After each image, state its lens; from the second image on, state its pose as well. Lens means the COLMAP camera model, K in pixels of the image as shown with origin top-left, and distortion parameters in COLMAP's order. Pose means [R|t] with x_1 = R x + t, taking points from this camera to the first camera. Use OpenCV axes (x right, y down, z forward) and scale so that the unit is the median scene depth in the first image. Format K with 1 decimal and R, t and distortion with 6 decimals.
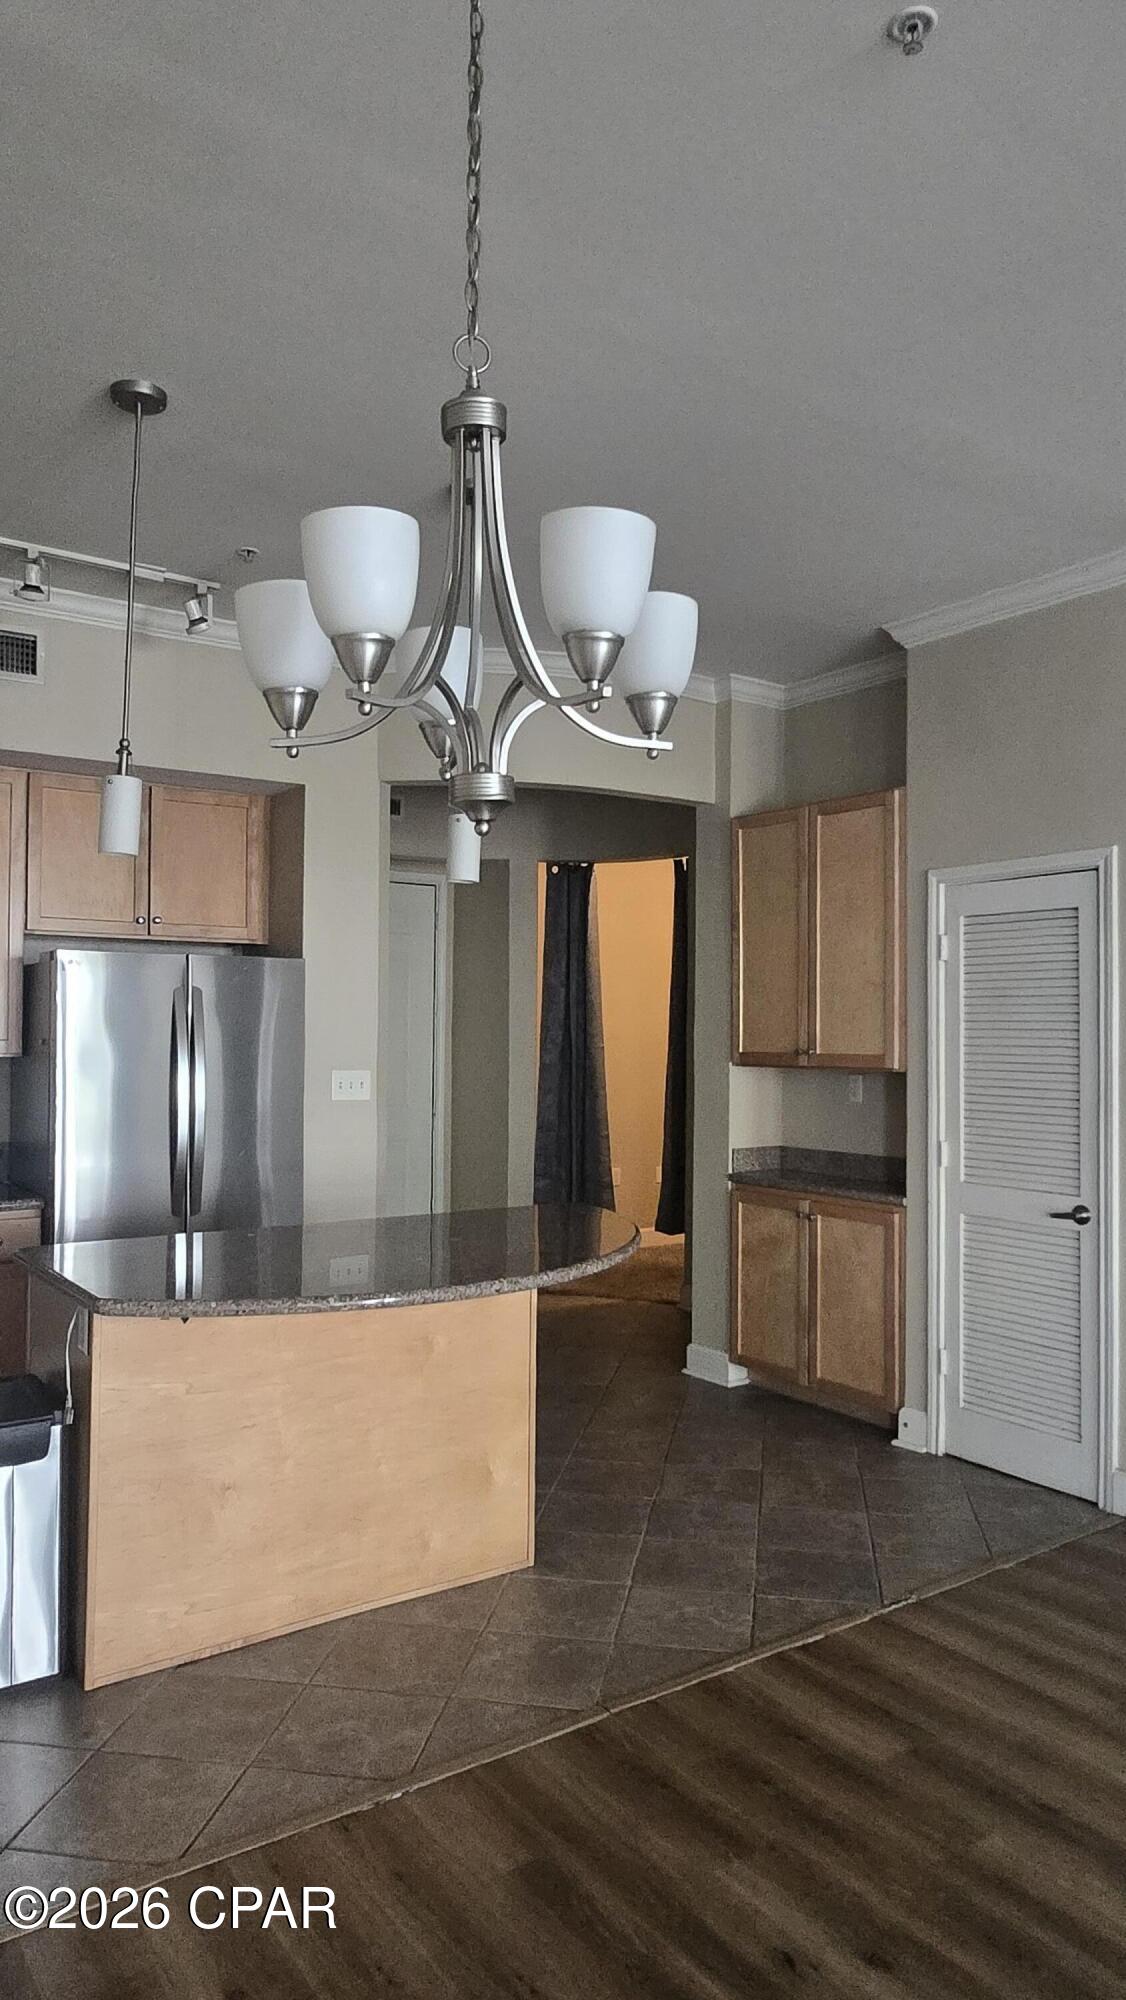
lens RADIAL K [[1330.8, 0, 563.0], [0, 1330.8, 1000.0], [0, 0, 1]] dist [-0.005351, 0.000642]
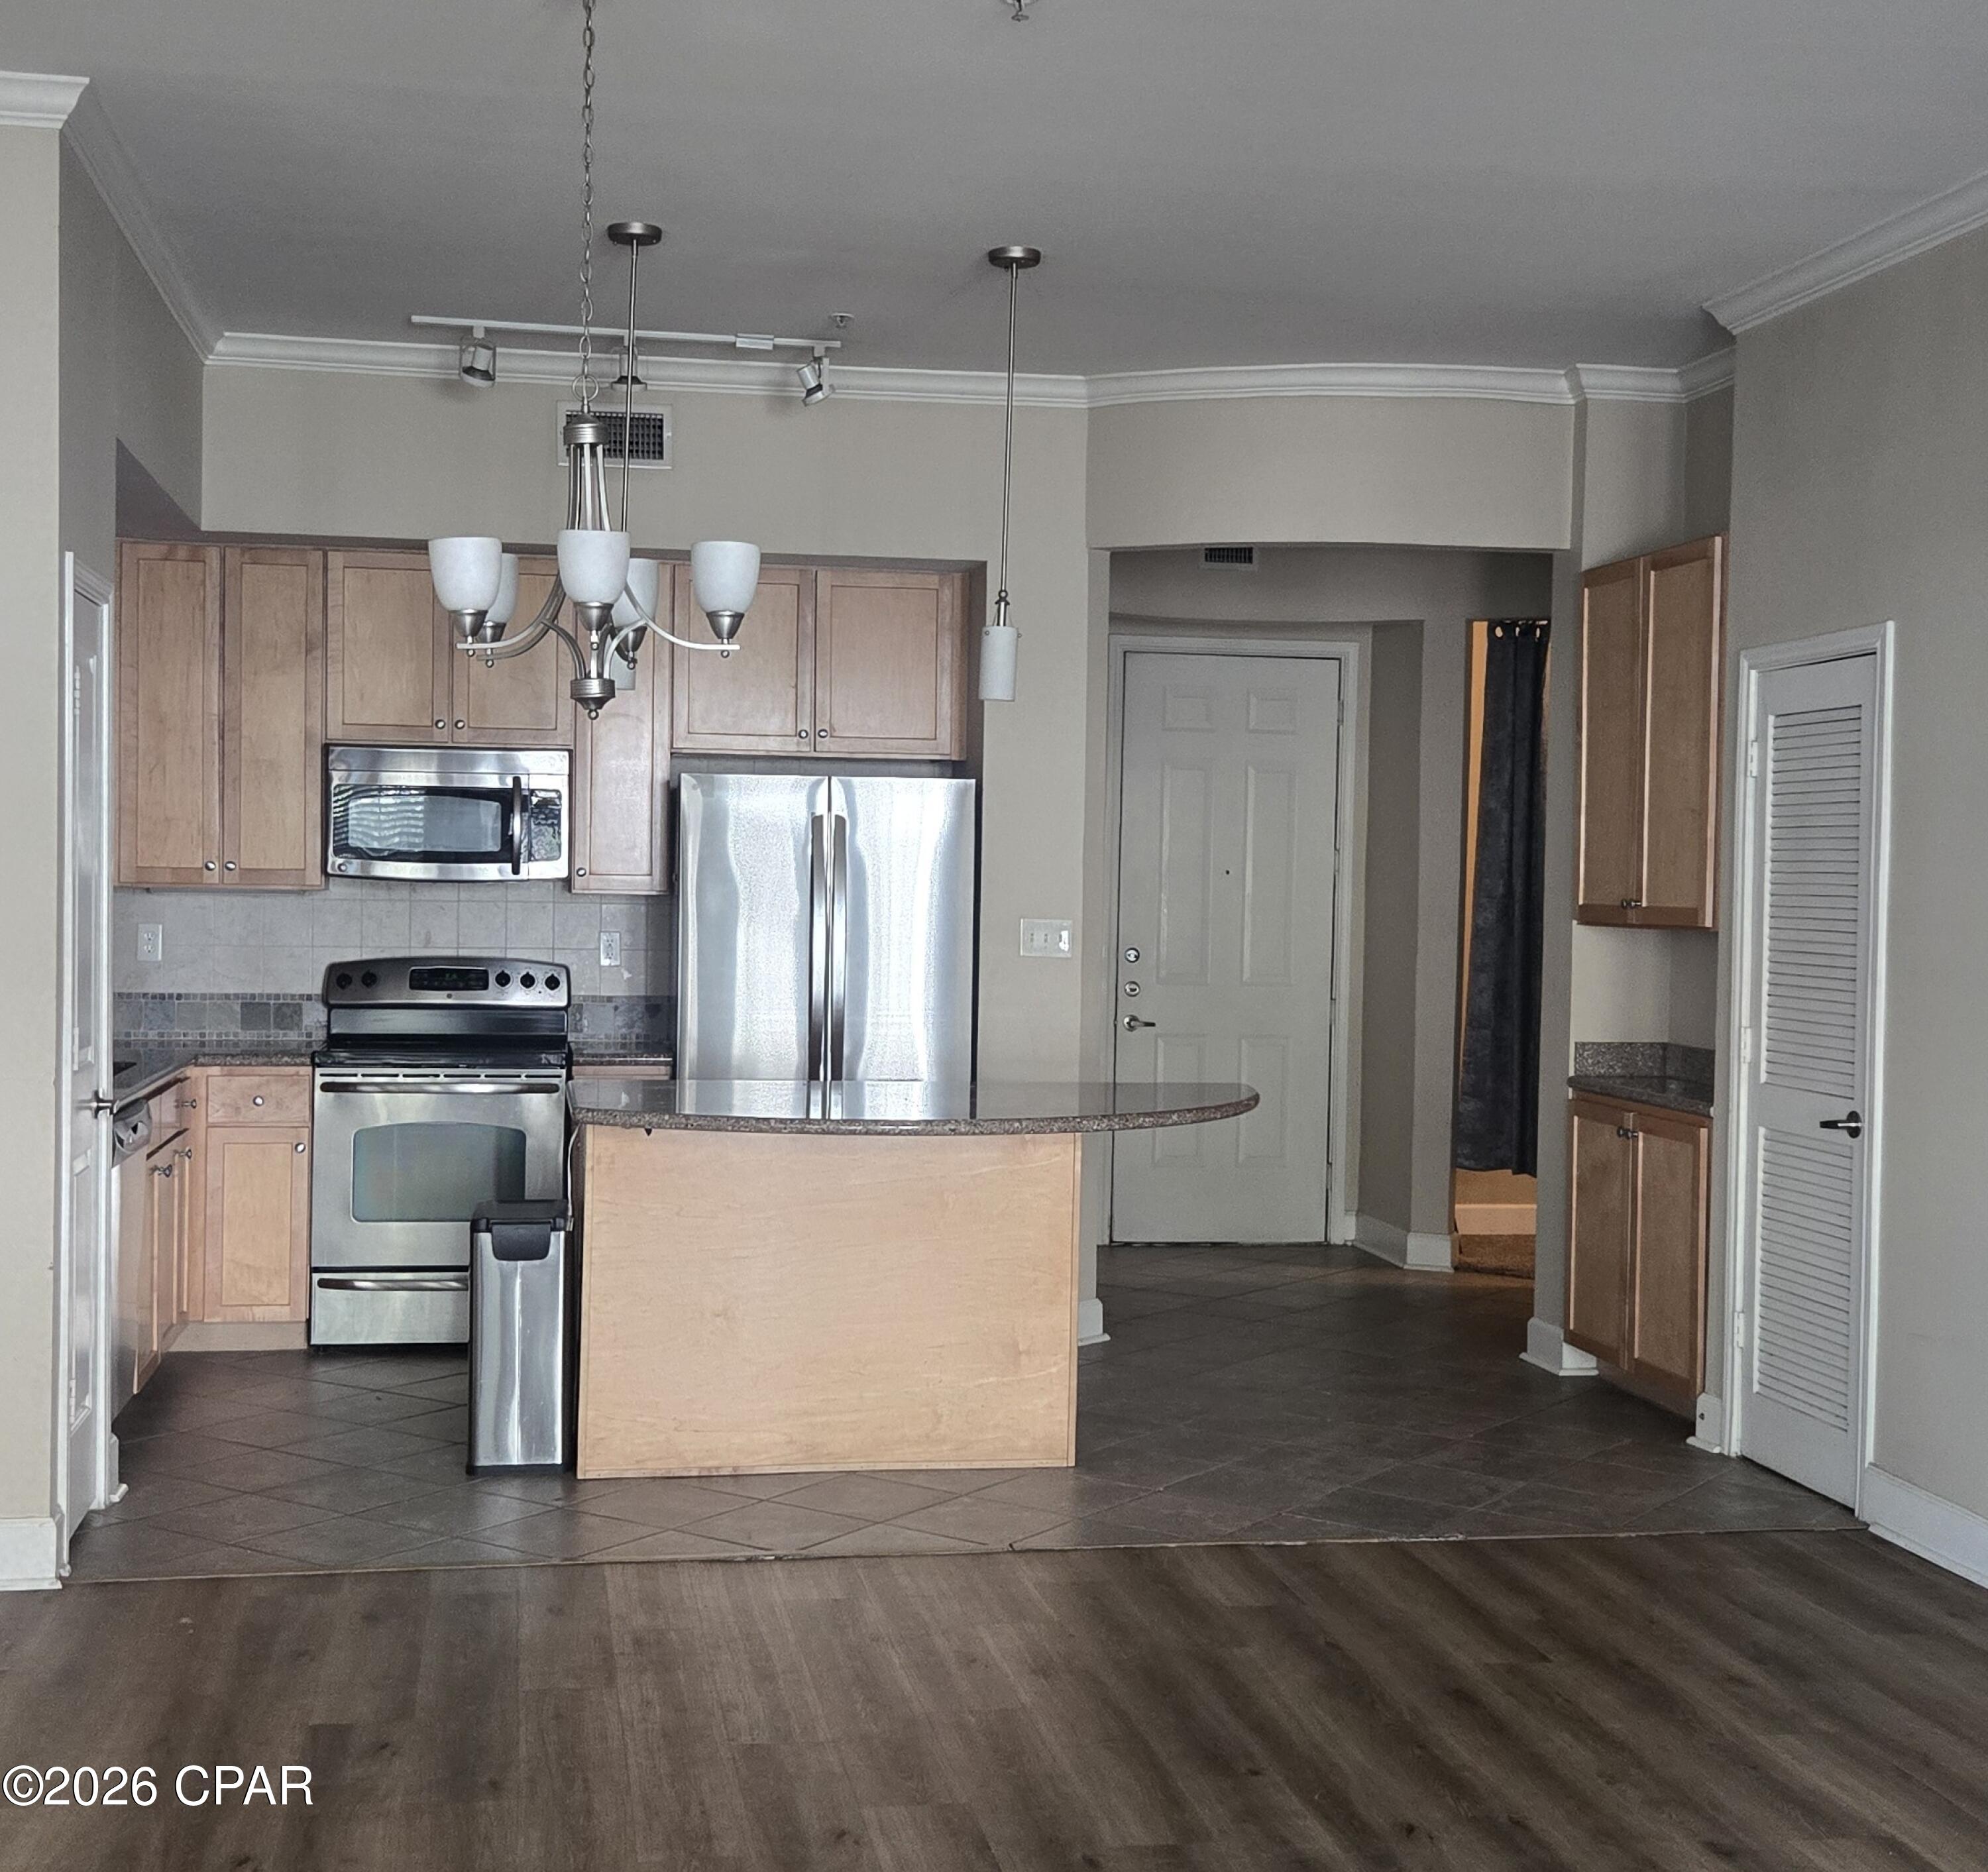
lens RADIAL K [[2655.3, 0, 925.5], [0, 2655.3, 921.7], [0, 0, 1]] dist [0.030252, -0.001196]
pose [[0.898027, 0.016405, -0.439635, 0.509514], [-0.001127, 0.999387, 0.034991, -0.001118], [0.439940, -0.030927, 0.897495, -0.482815]]
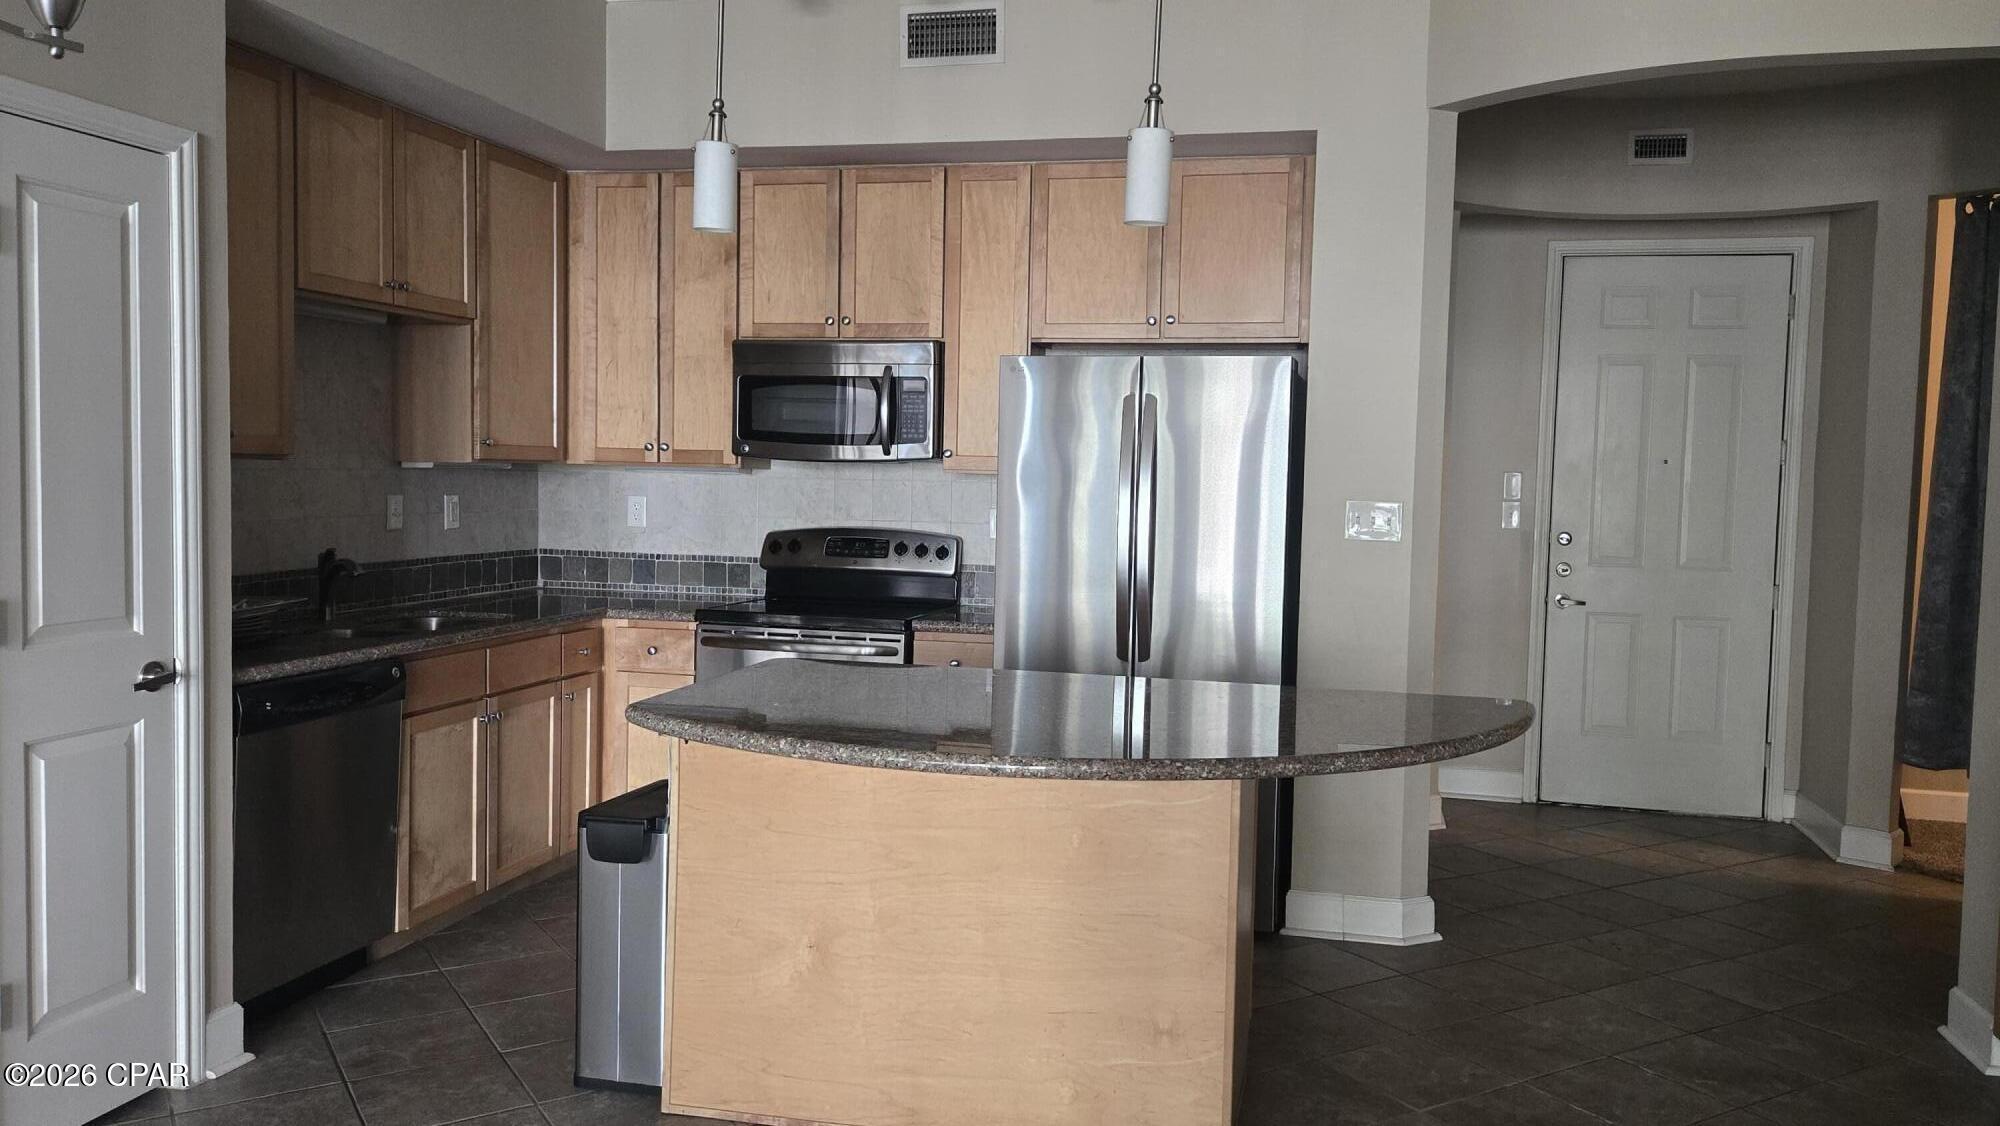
lens RADIAL K [[1487.8, 0, 1009.5], [0, 1487.8, 537.9], [0, 0, 1]] dist [0.069569, -0.072261]
pose [[0.663487, 0.043380, -0.746929, 0.371813], [-0.001378, 0.998387, 0.056760, 0.027331], [0.748187, -0.036630, 0.662476, 0.300604]]
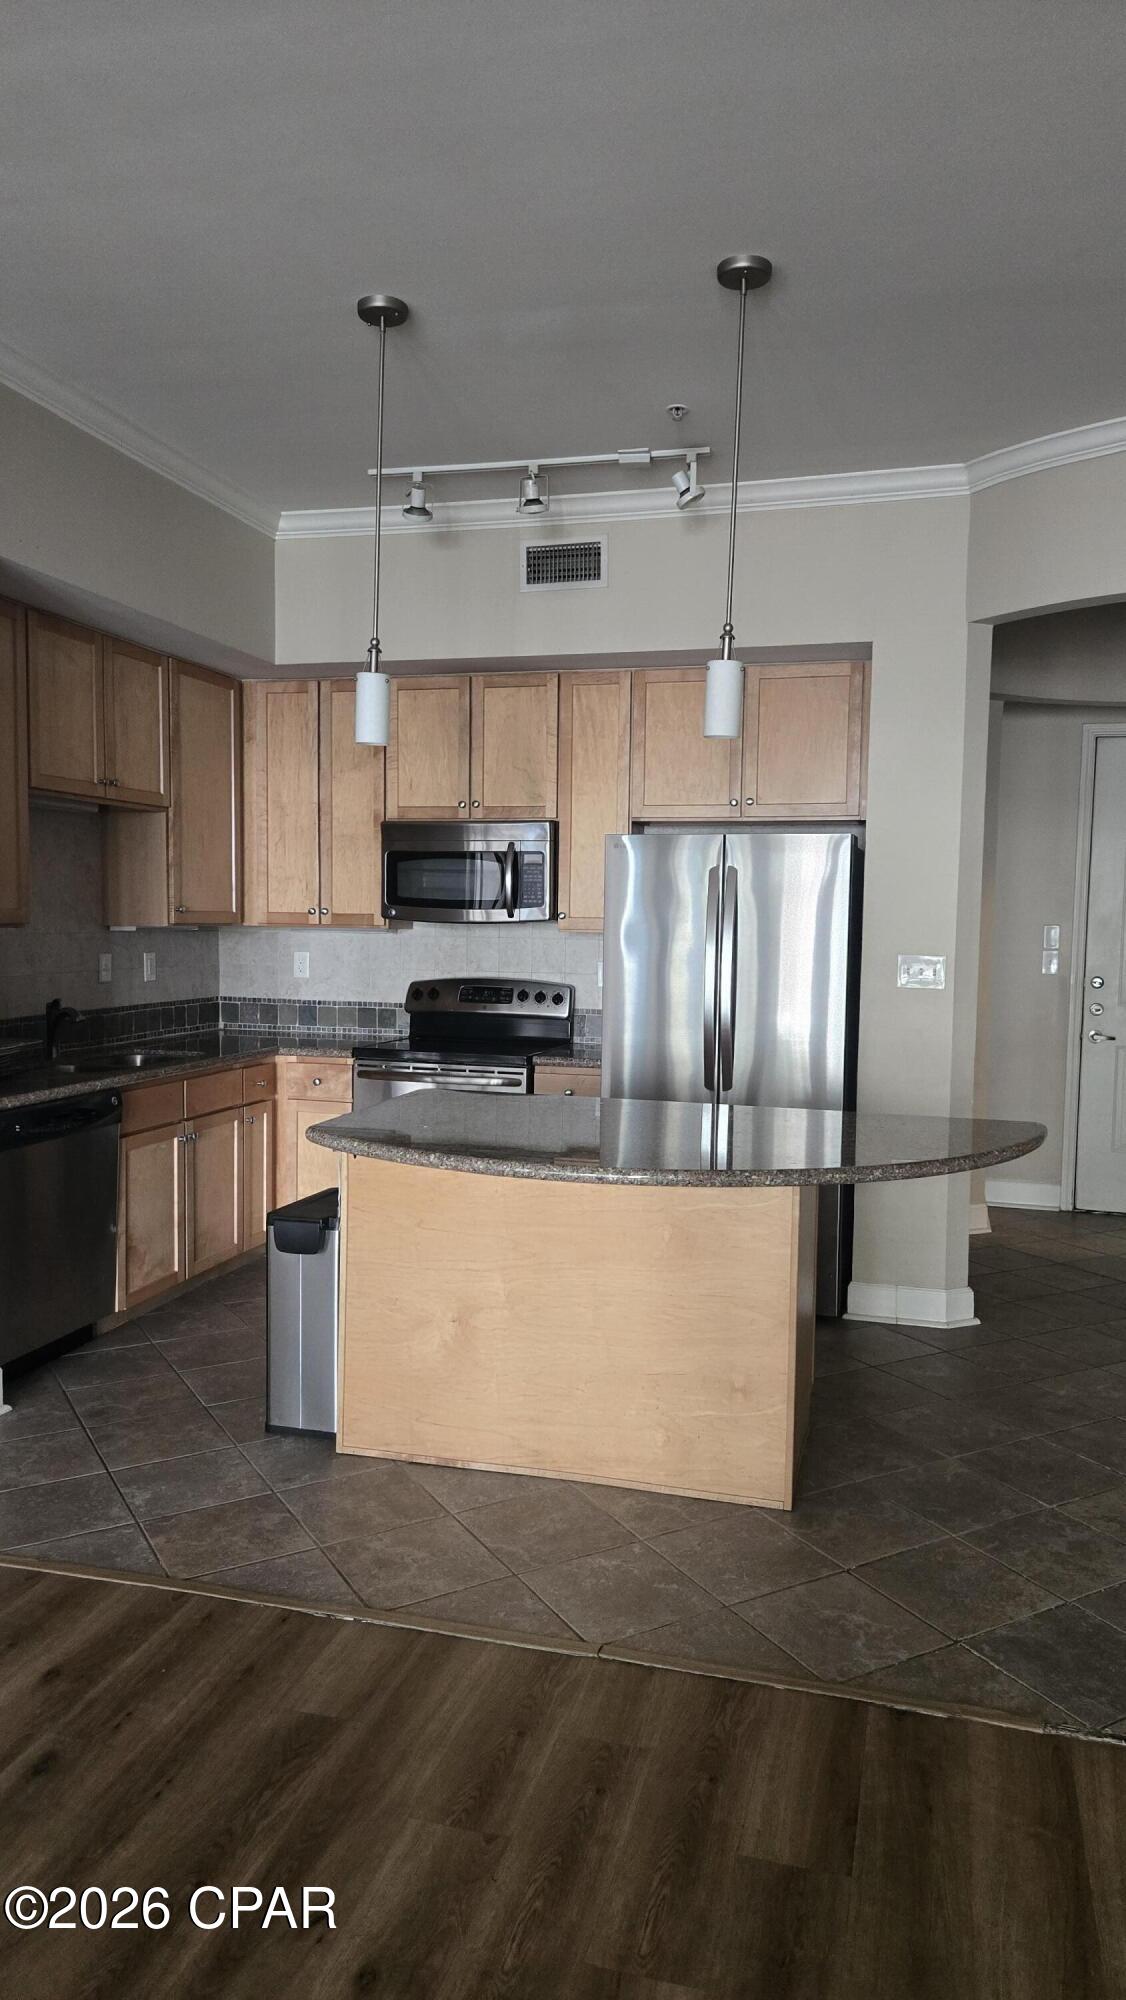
lens RADIAL K [[1339.1, 0, 563.0], [0, 1339.1, 1000.0], [0, 0, 1]] dist [0.058446, -0.051900]
pose [[0.632304, 0.052800, -0.772919, 0.427076], [0.006680, 0.997266, 0.073591, 0.015347], [0.774692, -0.051695, 0.630222, 0.256116]]
